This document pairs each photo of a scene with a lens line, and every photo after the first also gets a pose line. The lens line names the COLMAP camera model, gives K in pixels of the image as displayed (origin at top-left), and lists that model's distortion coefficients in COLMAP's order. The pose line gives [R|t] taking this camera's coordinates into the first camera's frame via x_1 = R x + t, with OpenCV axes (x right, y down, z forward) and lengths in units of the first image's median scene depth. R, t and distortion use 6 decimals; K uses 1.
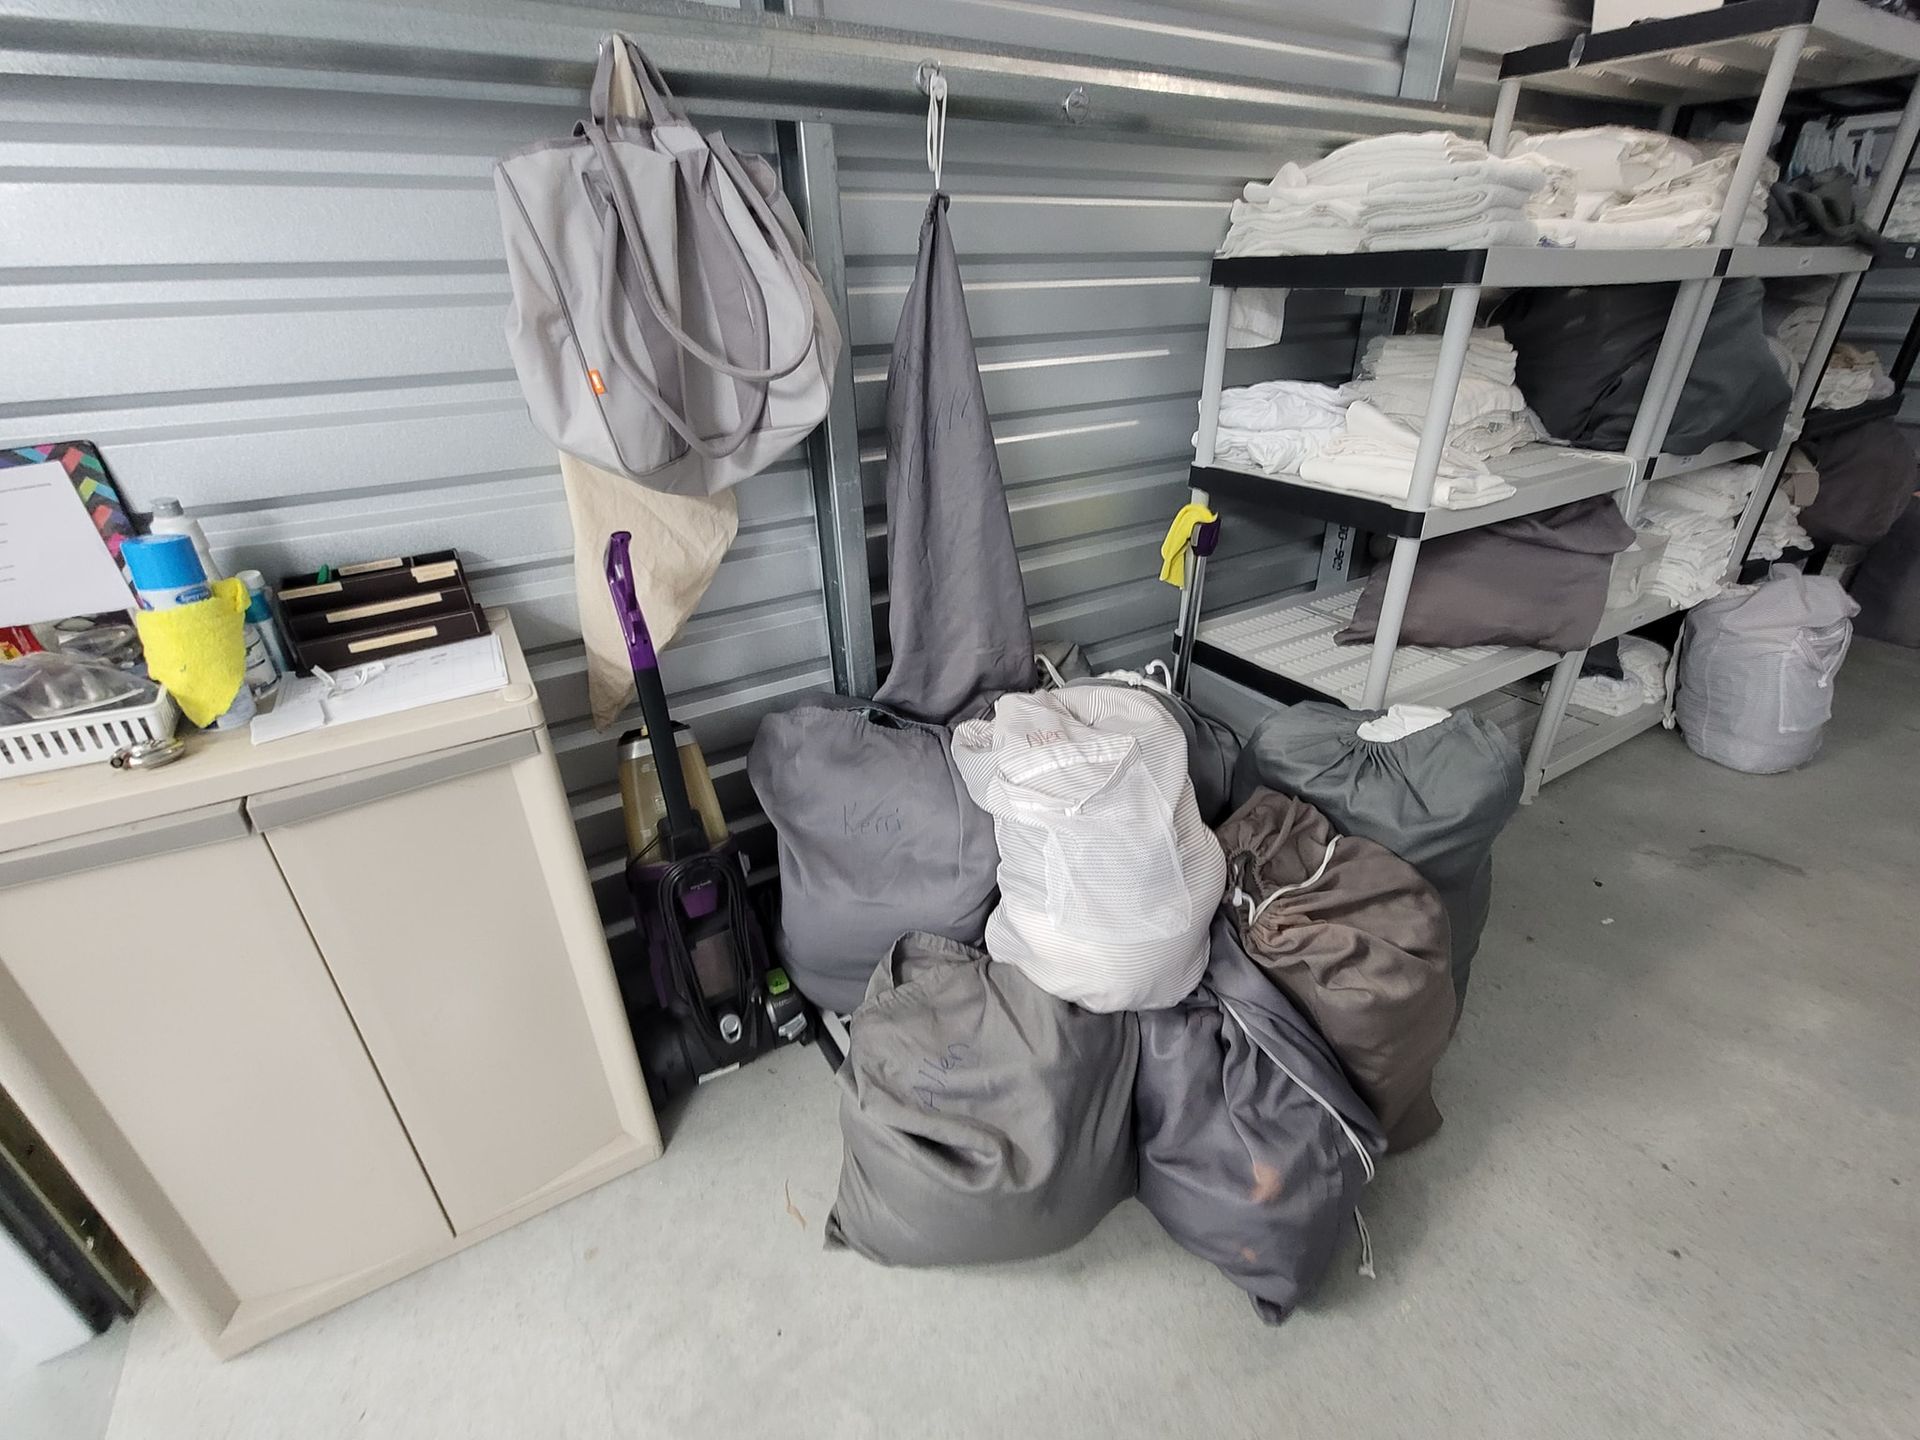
lens RADIAL K [[841.8, 0, 962.1], [0, 841.8, 718.9], [0, 0, 1]] dist [-0.002899, -0.001344]
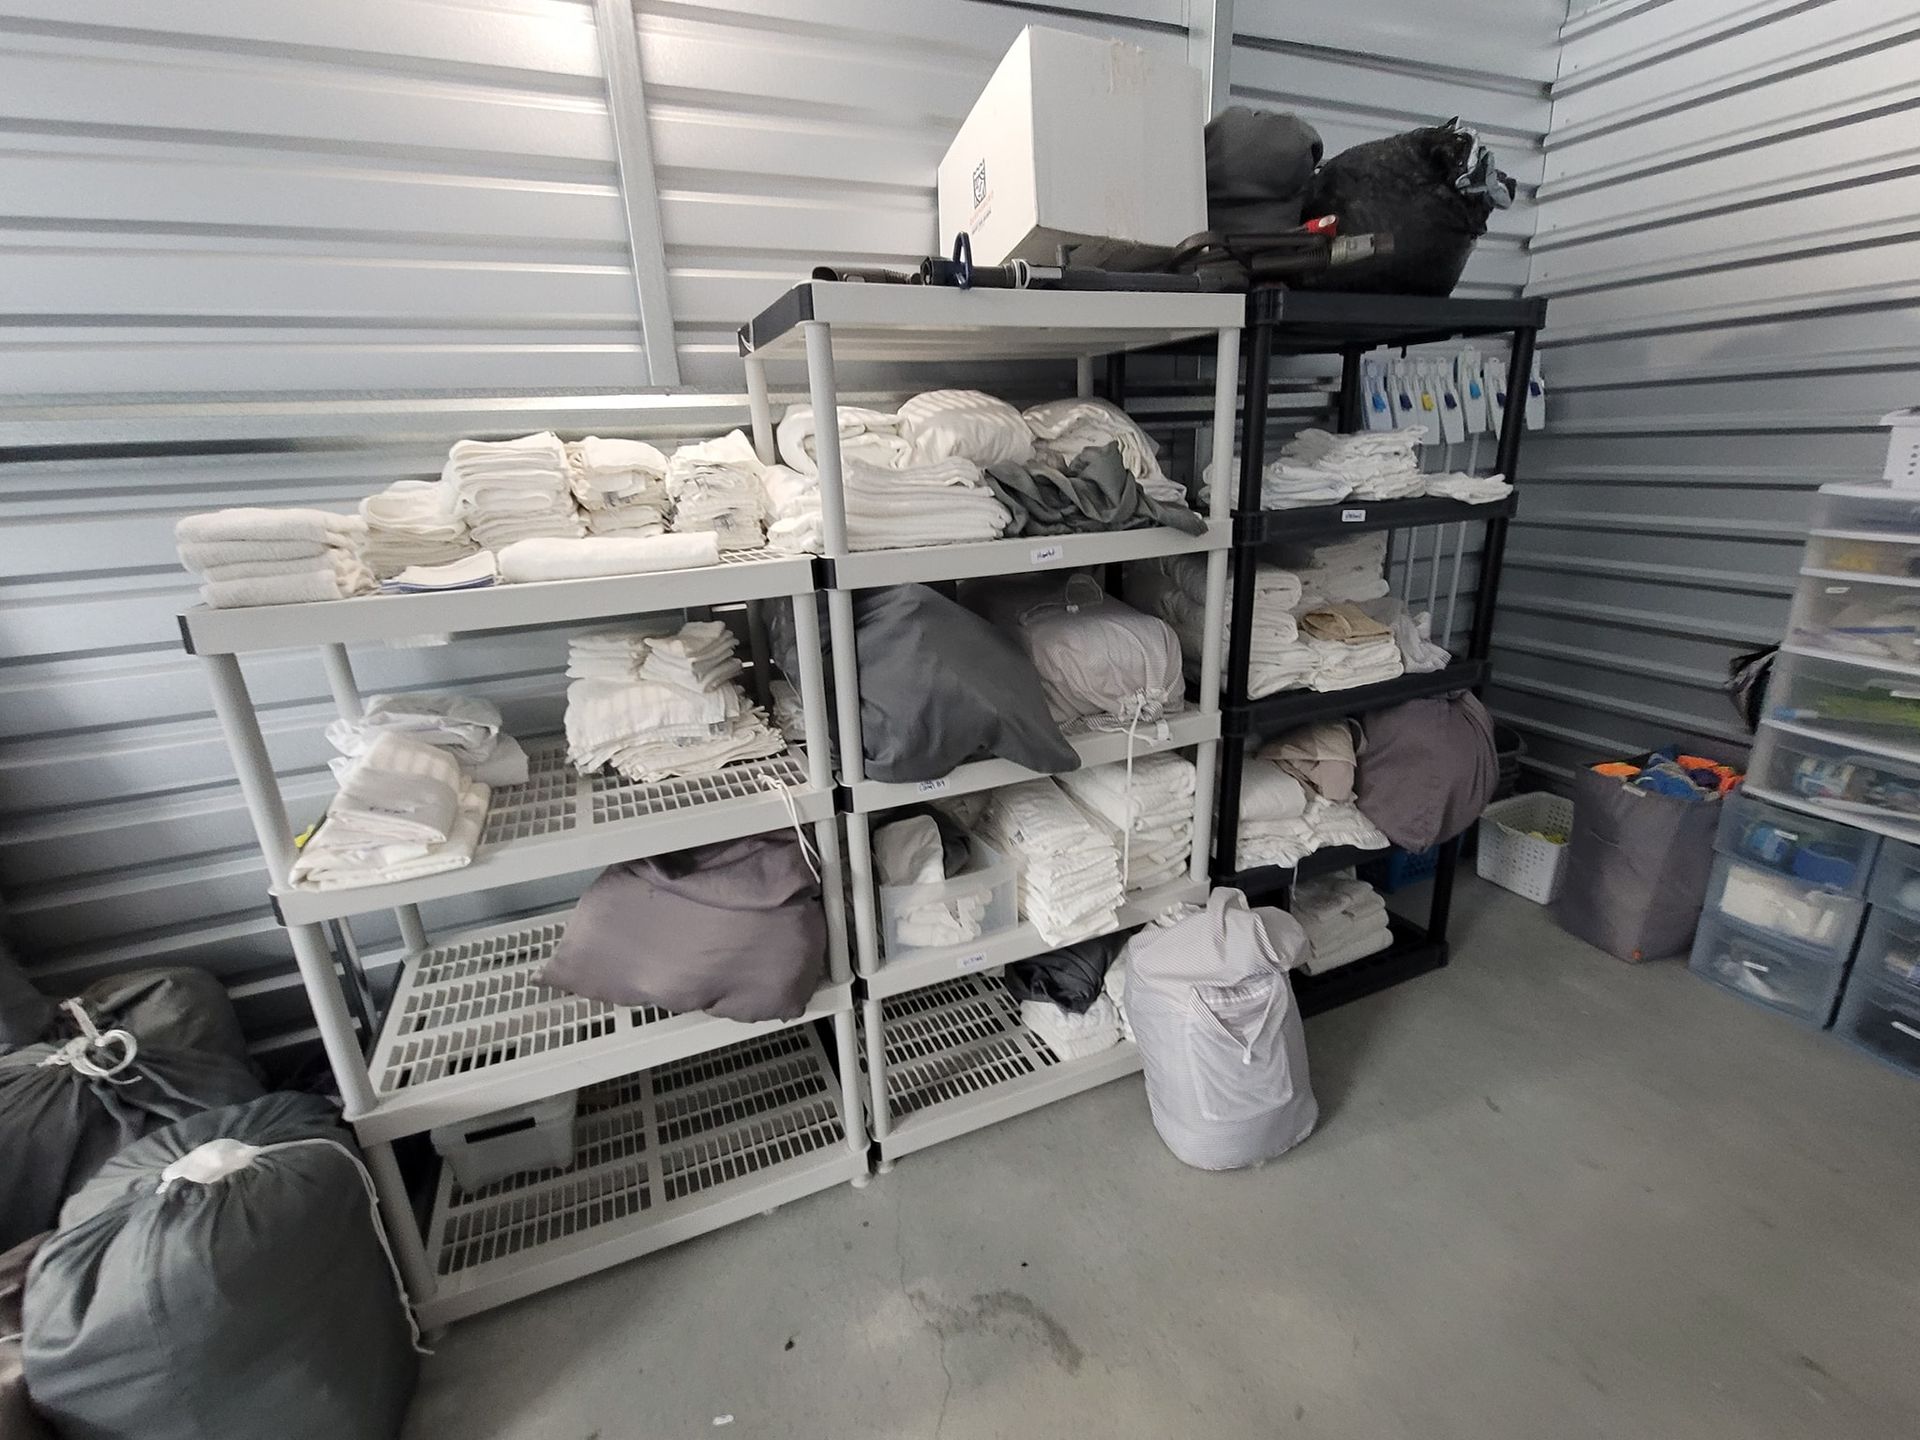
lens RADIAL K [[841.8, 0, 963.9], [0, 841.8, 719.4], [0, 0, 1]] dist [-0.002899, -0.001344]
pose [[0.989383, 0.025579, -0.143062, 1.004850], [-0.048531, 0.986032, -0.159328, -0.241370], [0.136988, 0.164579, 0.976805, 0.203700]]
